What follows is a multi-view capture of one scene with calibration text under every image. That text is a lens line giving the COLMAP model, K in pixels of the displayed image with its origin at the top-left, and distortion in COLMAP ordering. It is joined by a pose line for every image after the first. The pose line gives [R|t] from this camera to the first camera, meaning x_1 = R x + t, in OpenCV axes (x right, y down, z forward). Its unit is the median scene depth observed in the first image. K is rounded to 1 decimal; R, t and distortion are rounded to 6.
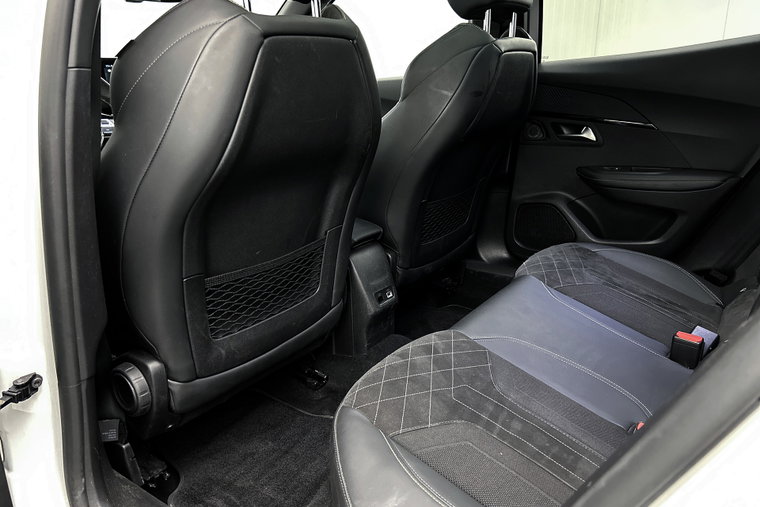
lens RADIAL K [[568.4, 0, 370.0], [0, 568.4, 252.5], [0, 0, 1]] dist [0.060681, -0.065506]
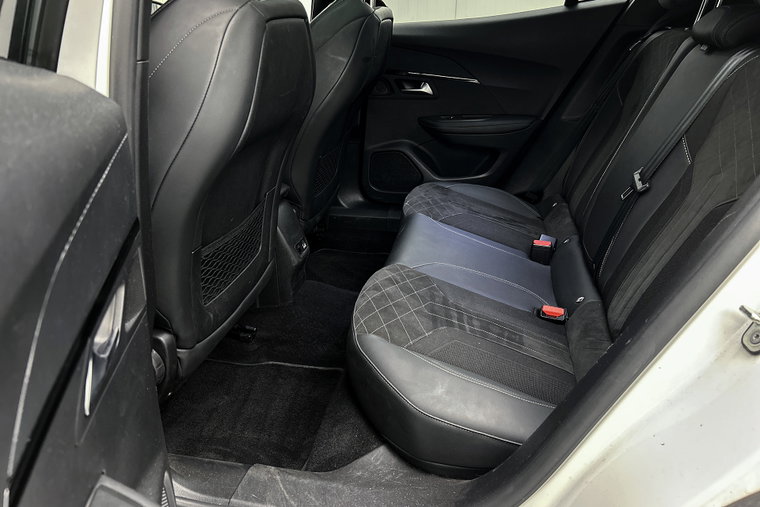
lens RADIAL K [[568.4, 0, 370.0], [0, 568.4, 252.5], [0, 0, 1]] dist [0.060681, -0.065506]
pose [[0.912626, -0.145255, 0.382119, -0.272049], [0.109996, 0.987524, 0.112682, -0.022665], [-0.393719, -0.060806, 0.917217, -0.066048]]
